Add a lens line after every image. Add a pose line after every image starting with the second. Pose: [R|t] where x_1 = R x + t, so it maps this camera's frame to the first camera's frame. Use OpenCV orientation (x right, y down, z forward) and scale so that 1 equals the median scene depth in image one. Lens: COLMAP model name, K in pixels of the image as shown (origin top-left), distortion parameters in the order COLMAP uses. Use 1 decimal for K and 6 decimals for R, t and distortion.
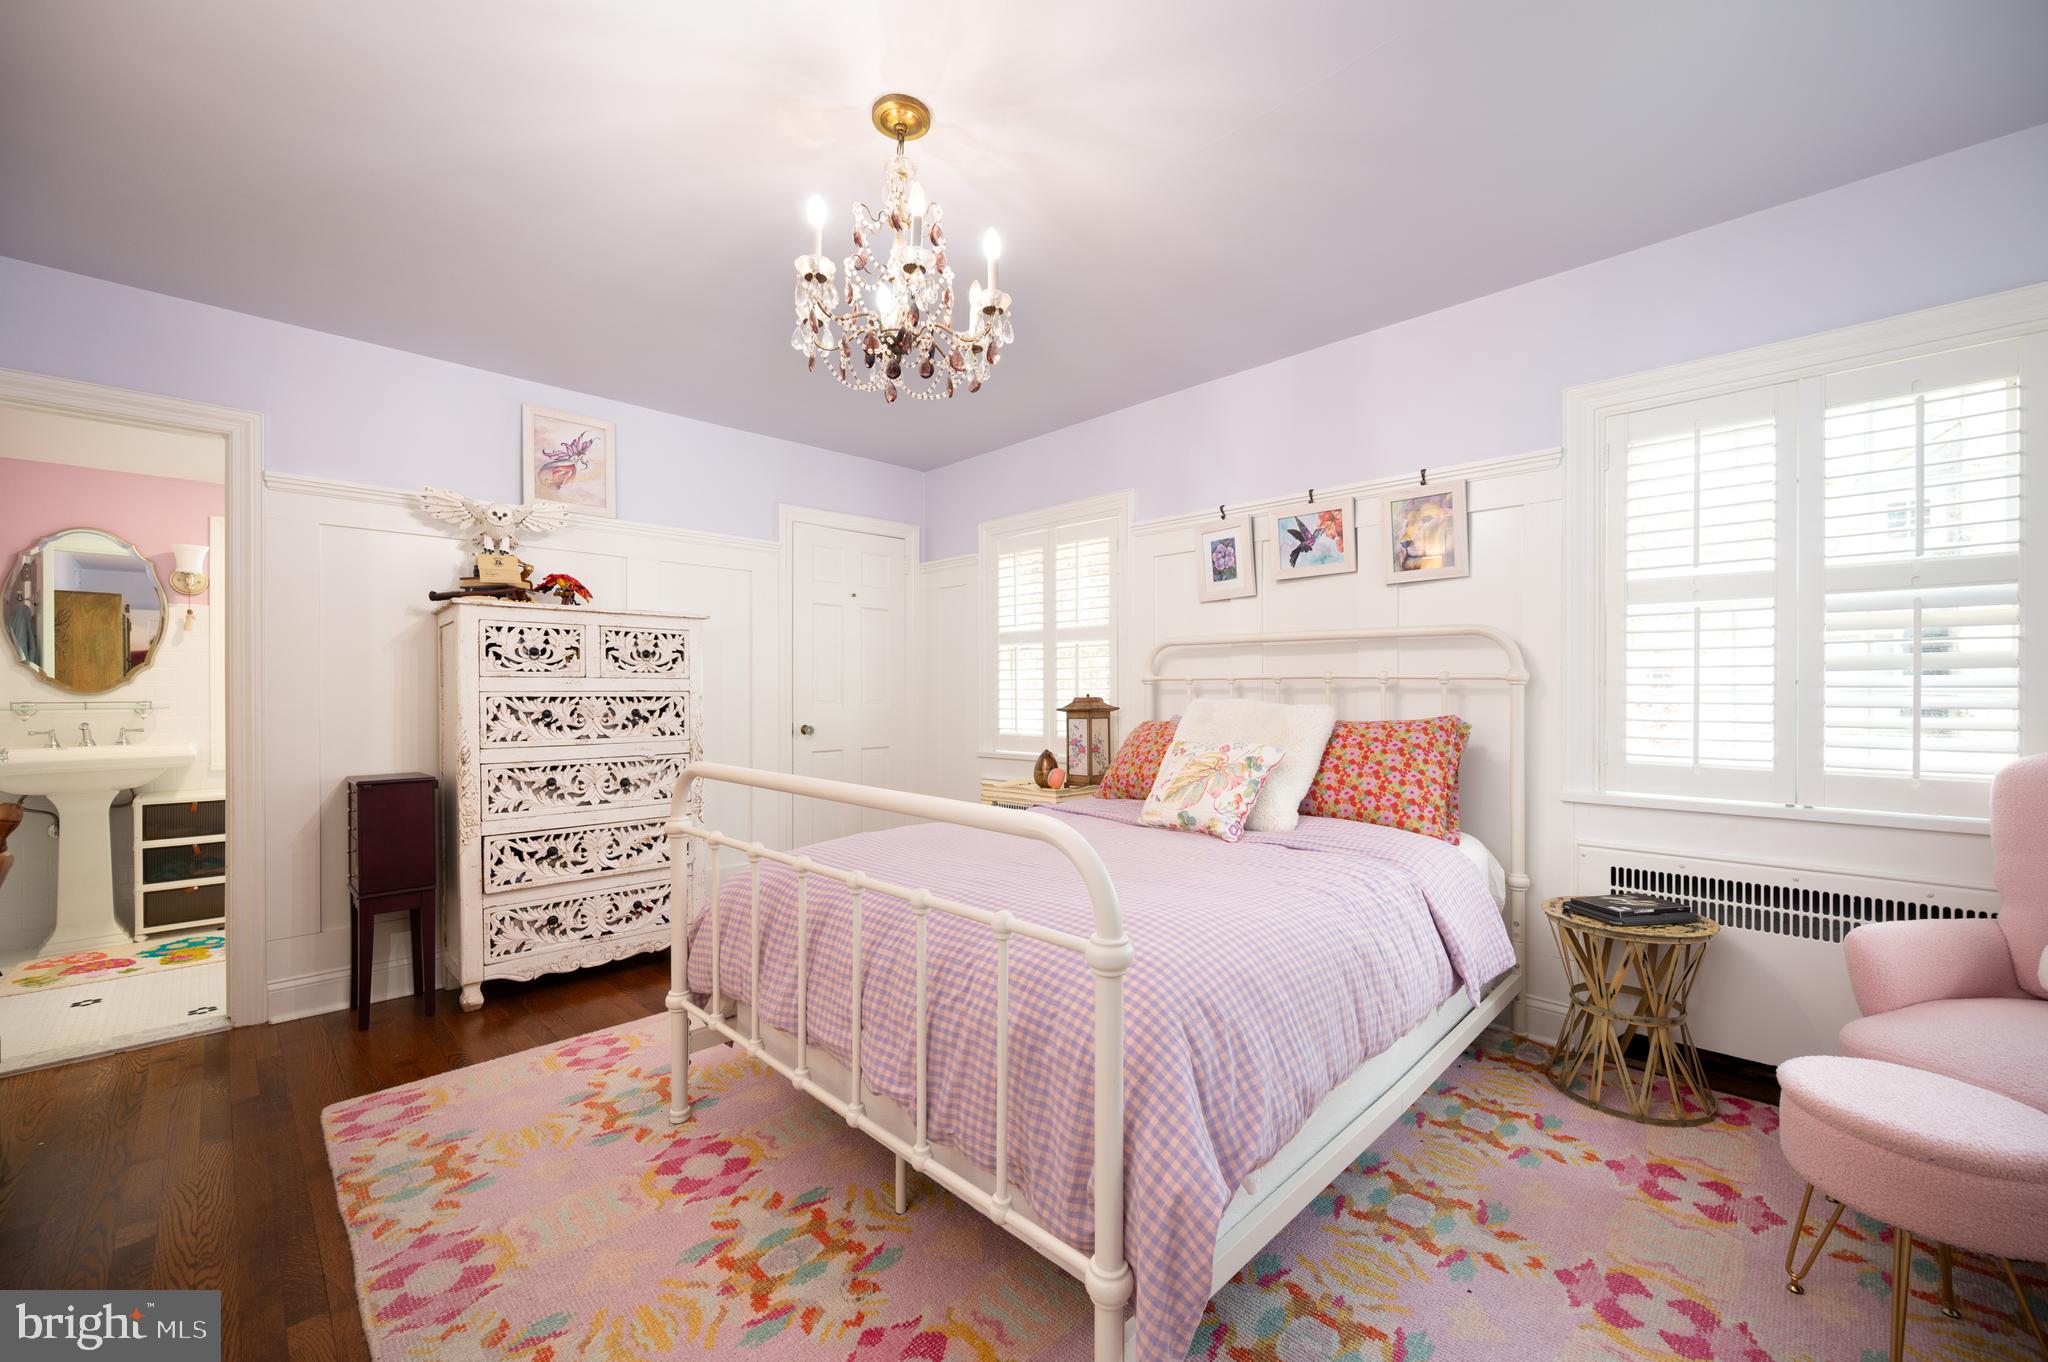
lens RADIAL K [[830.1, 0, 1034.0], [0, 830.1, 676.2], [0, 0, 1]] dist [0.002106, 0.000328]
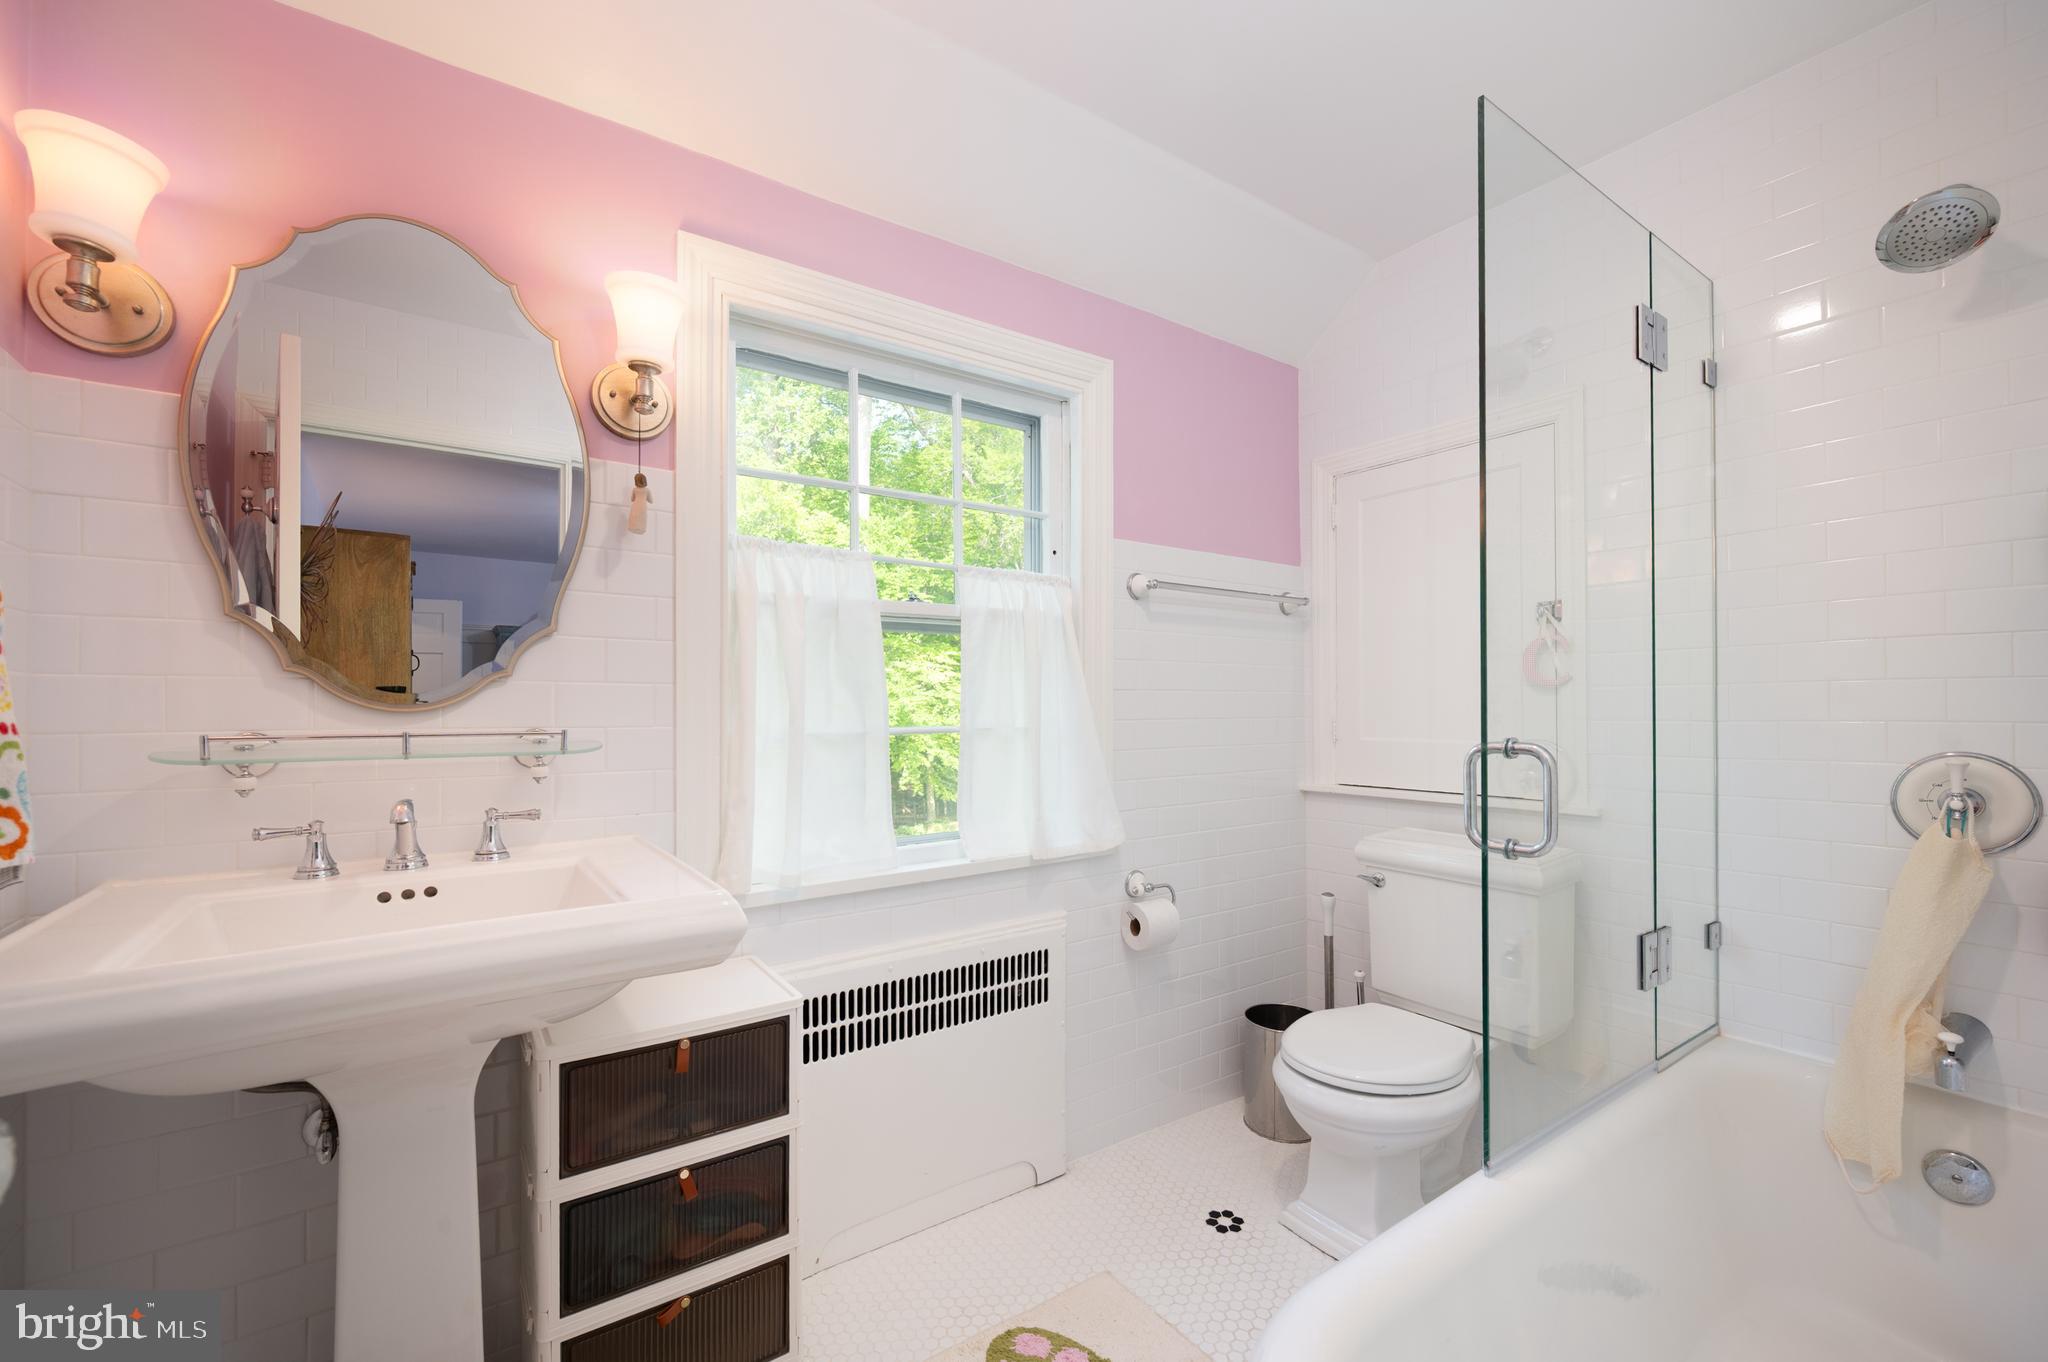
lens RADIAL K [[830.1, 0, 1012.1], [0, 830.1, 695.2], [0, 0, 1]] dist [0.002106, 0.000328]
pose [[0.986853, 0.001443, -0.161616, -0.849016], [-0.000761, 0.999991, 0.004279, 0.013154], [0.161621, -0.004099, 0.986844, 0.715739]]
